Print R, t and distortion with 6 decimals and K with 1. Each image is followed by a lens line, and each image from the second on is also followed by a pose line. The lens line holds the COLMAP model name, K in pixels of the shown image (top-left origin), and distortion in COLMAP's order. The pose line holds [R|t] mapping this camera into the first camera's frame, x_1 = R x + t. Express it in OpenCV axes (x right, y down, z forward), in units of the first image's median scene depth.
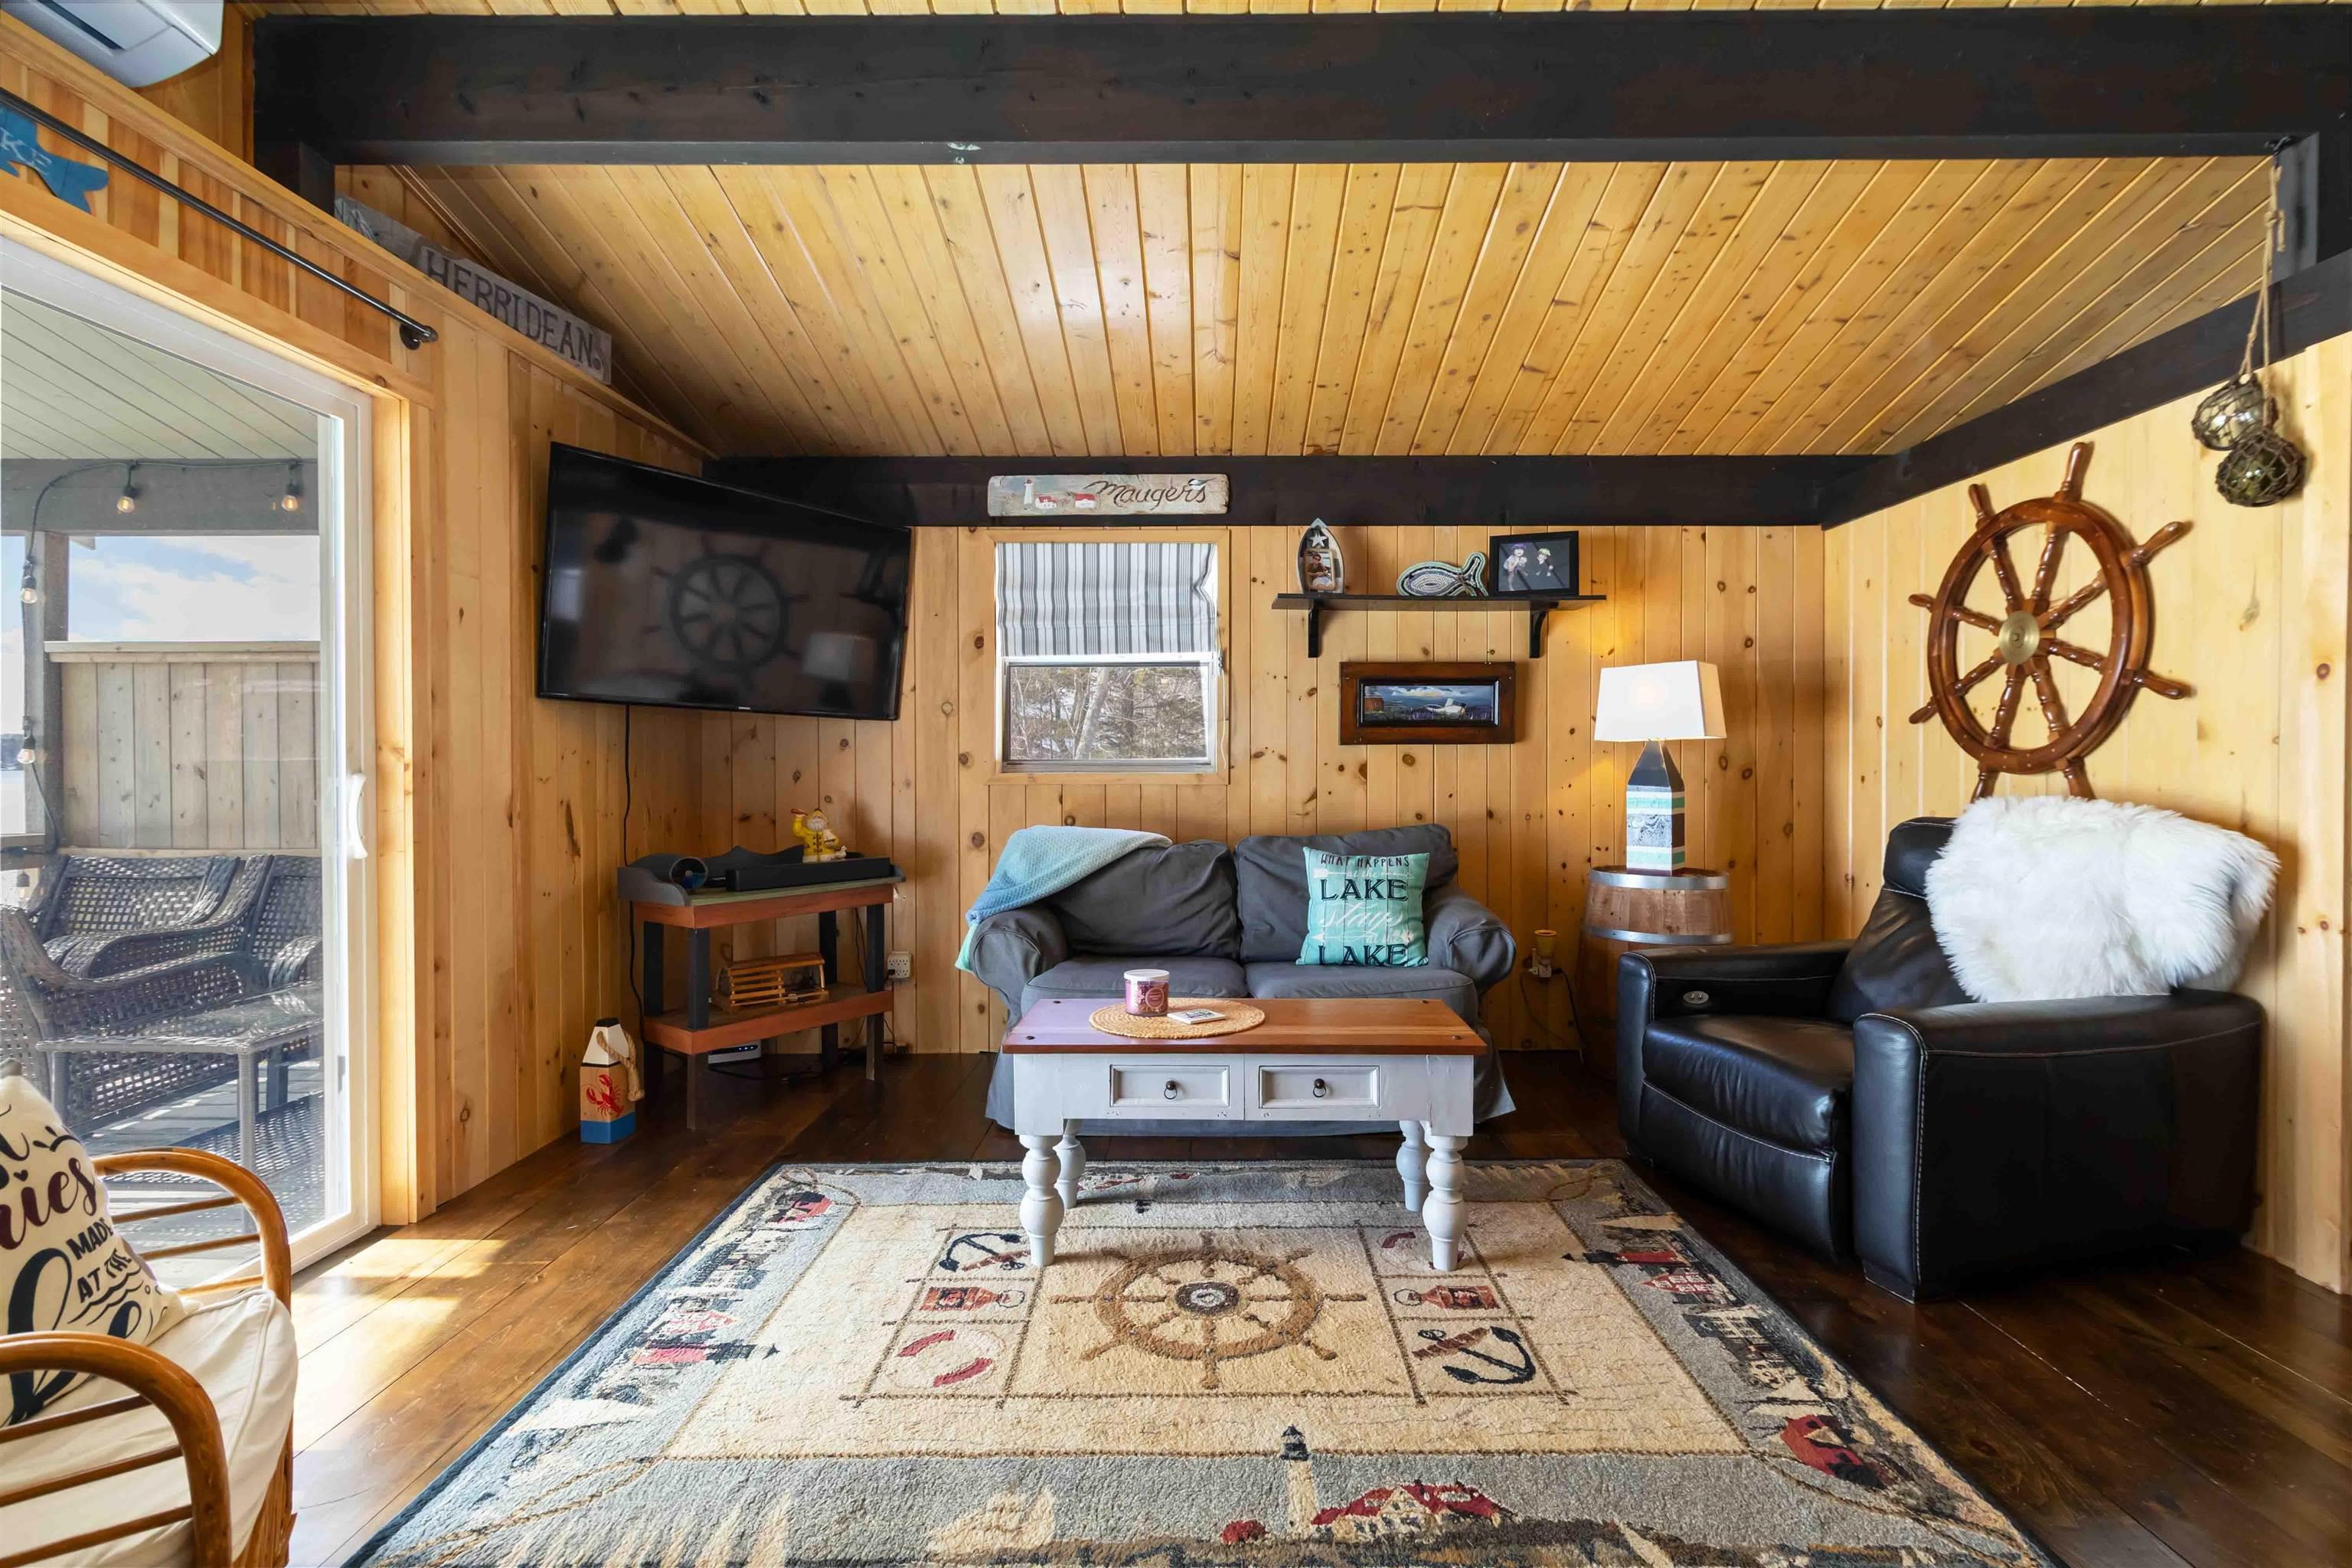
lens RADIAL K [[1081.9, 0, 1201.7], [0, 1081.9, 777.5], [0, 0, 1]] dist [0.005233, -0.000502]
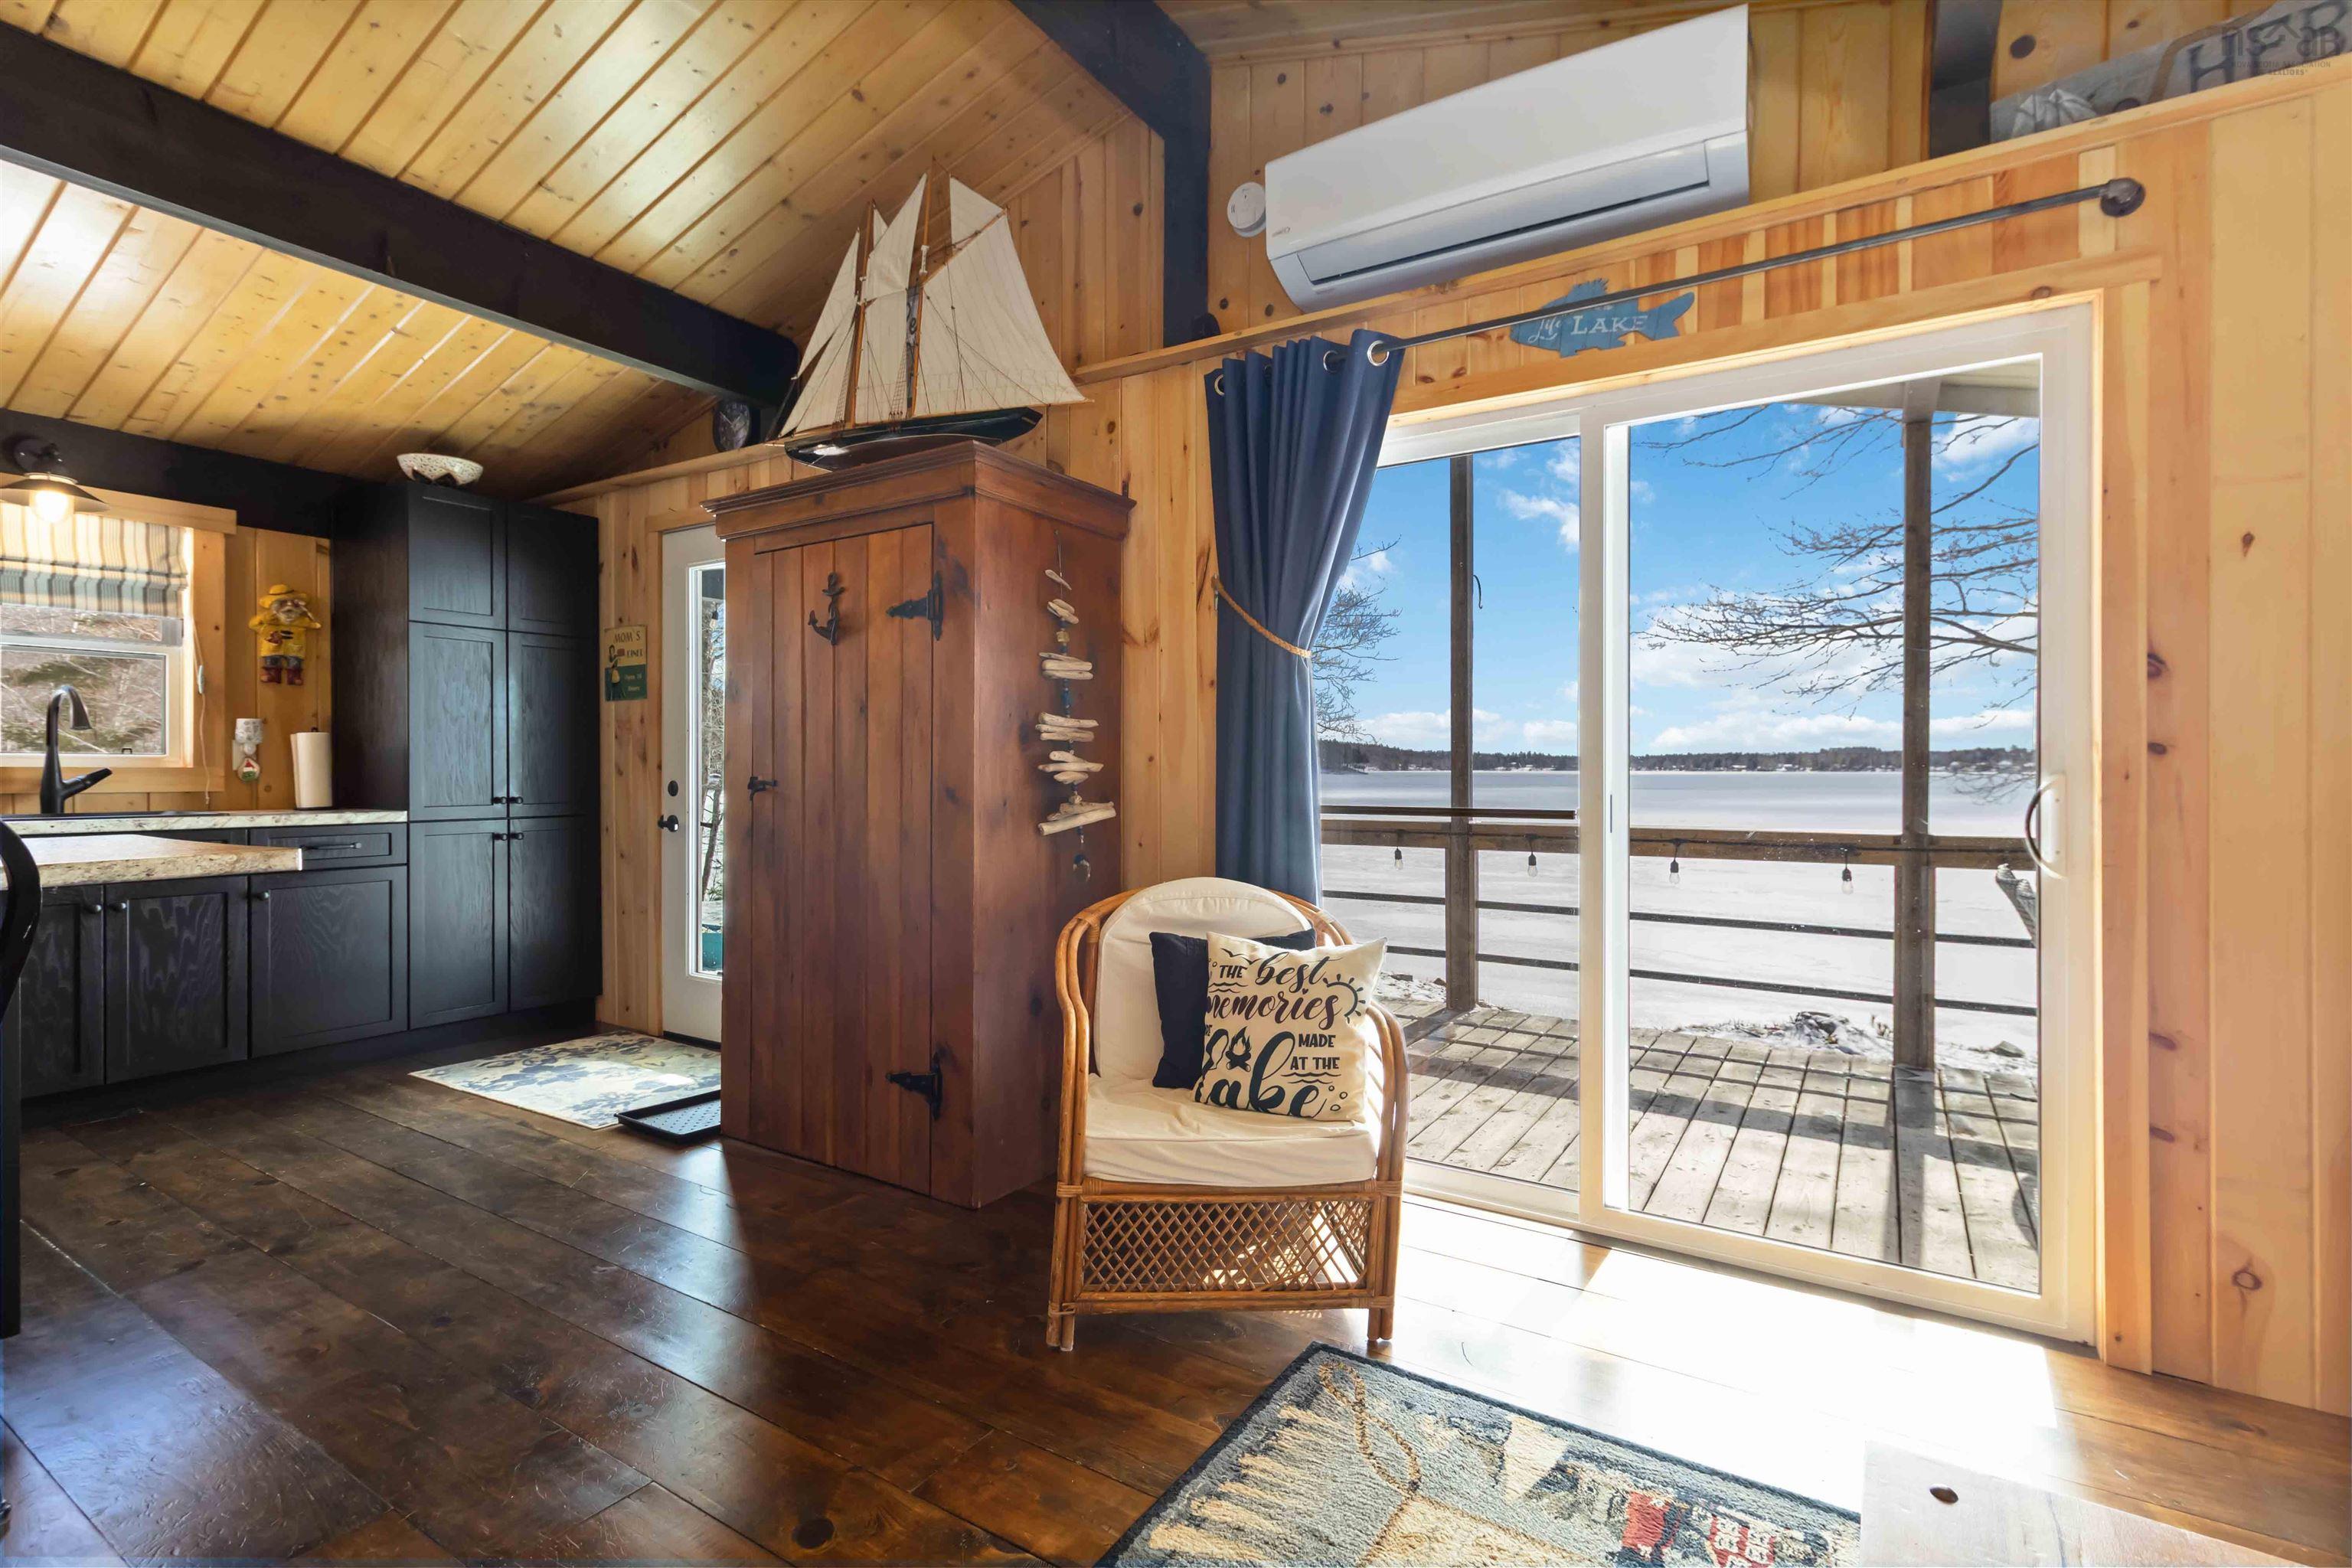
lens RADIAL K [[1081.9, 0, 1201.7], [0, 1081.9, 777.5], [0, 0, 1]] dist [0.005233, -0.000502]
pose [[-0.524871, 0.004783, -0.851168, 0.232430], [-0.010875, 0.999865, 0.012325, -0.004629], [0.851112, 0.015725, -0.524748, 0.773773]]
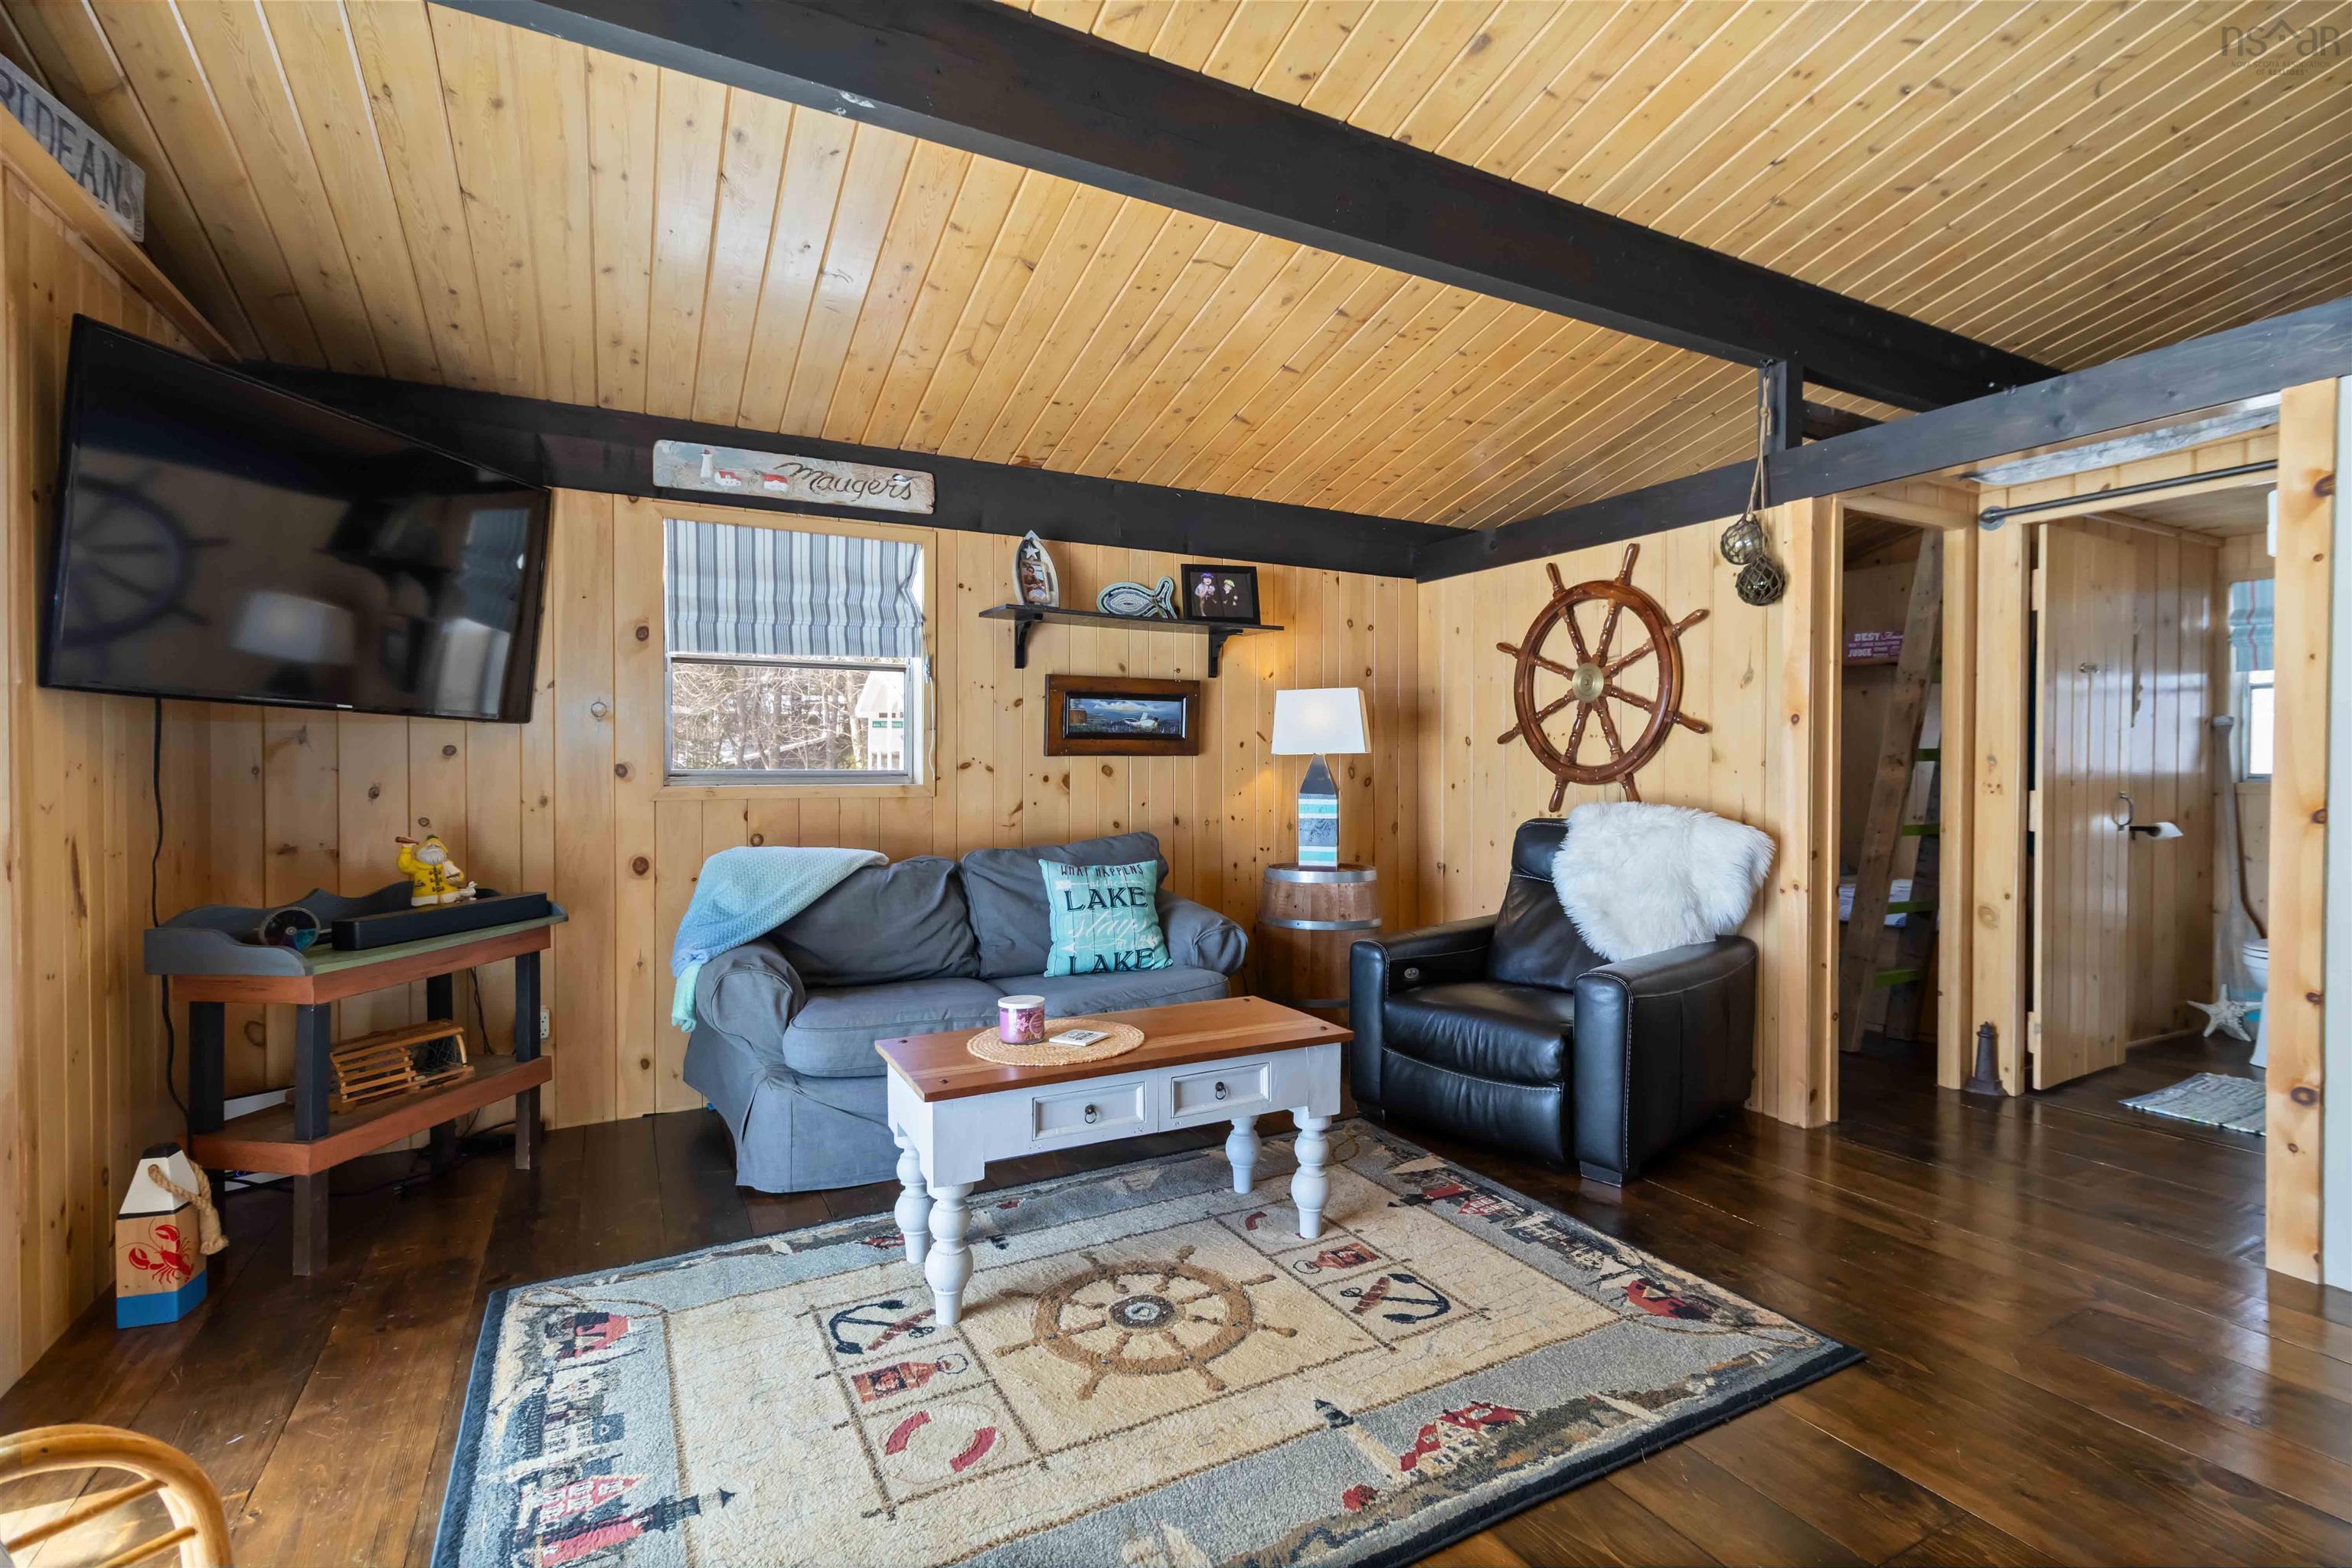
lens RADIAL K [[1081.9, 0, 1201.7], [0, 1081.9, 777.5], [0, 0, 1]] dist [0.005233, -0.000502]
pose [[0.876205, -0.004613, 0.481916, -0.325800], [0.002847, 0.999986, 0.004397, -0.019868], [-0.481930, -0.002481, 0.876206, 0.060875]]
